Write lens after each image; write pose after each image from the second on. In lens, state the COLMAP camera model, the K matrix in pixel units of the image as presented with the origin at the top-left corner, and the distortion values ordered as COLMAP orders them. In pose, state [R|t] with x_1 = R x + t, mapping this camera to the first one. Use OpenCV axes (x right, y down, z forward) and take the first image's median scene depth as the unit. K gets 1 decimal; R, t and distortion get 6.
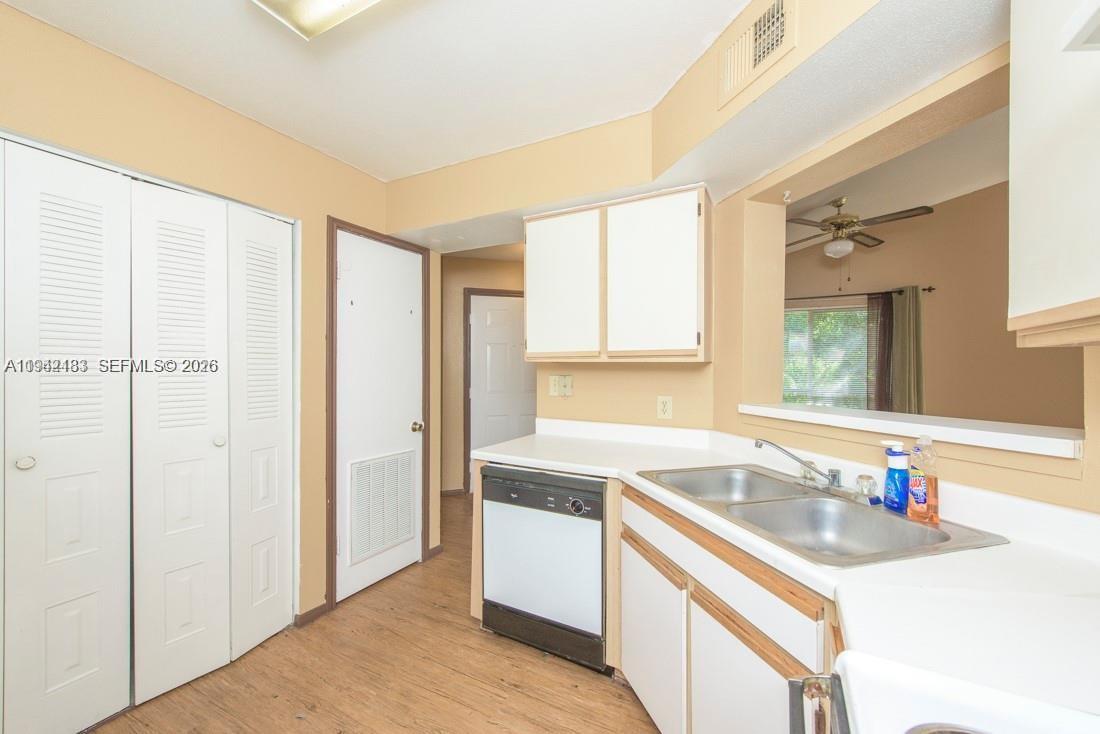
lens RADIAL K [[447.6, 0, 551.5], [0, 447.6, 372.9], [0, 0, 1]] dist [0.010213, -0.000222]
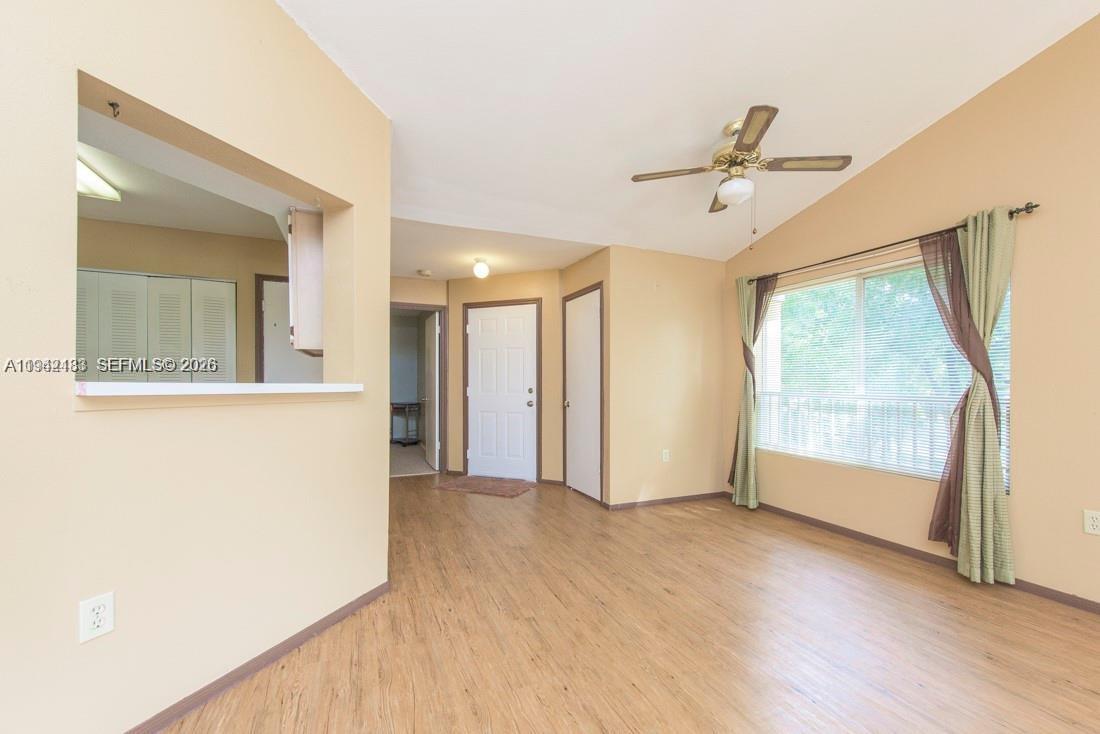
lens RADIAL K [[447.6, 0, 546.3], [0, 447.6, 378.8], [0, 0, 1]] dist [0.010213, -0.000222]
pose [[0.771048, -0.005843, -0.636751, 0.736856], [-0.006543, 0.999832, -0.017098, 0.031879], [0.636744, 0.017350, 0.770880, 0.215765]]
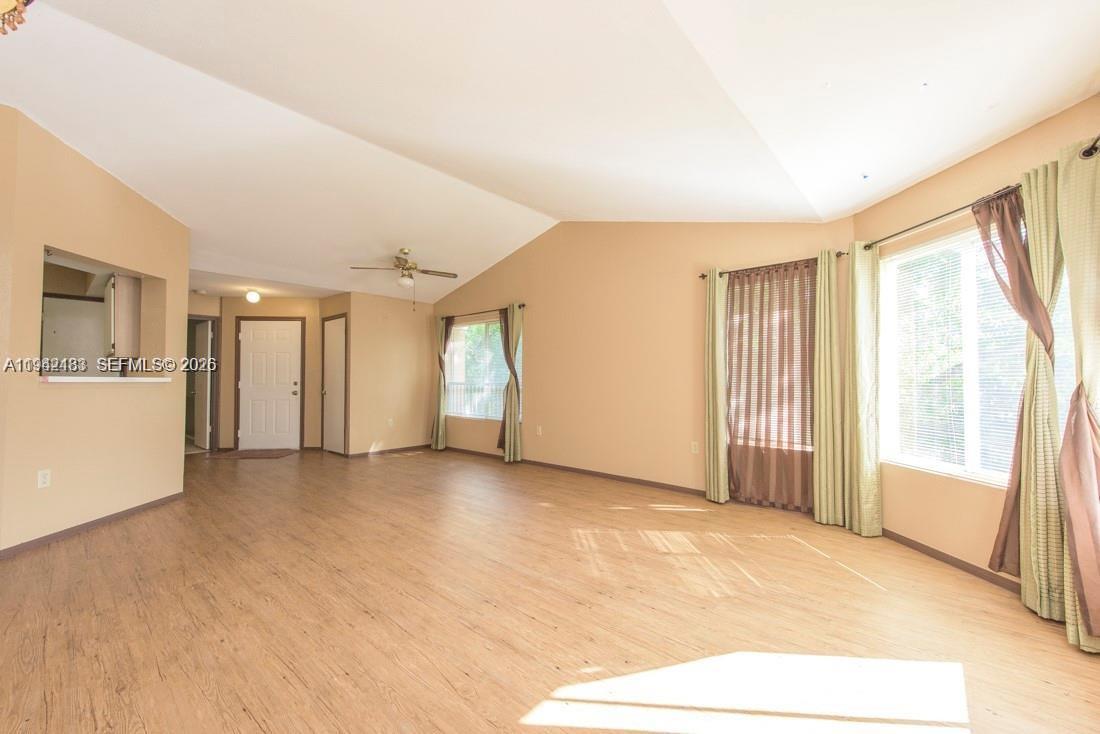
lens RADIAL K [[447.6, 0, 564.8], [0, 447.6, 365.8], [0, 0, 1]] dist [0.010213, -0.000222]
pose [[0.973152, -0.009310, -0.229973, 1.255959], [0.000623, 0.999284, -0.037817, 0.041038], [0.230161, 0.036659, 0.972462, -0.242664]]
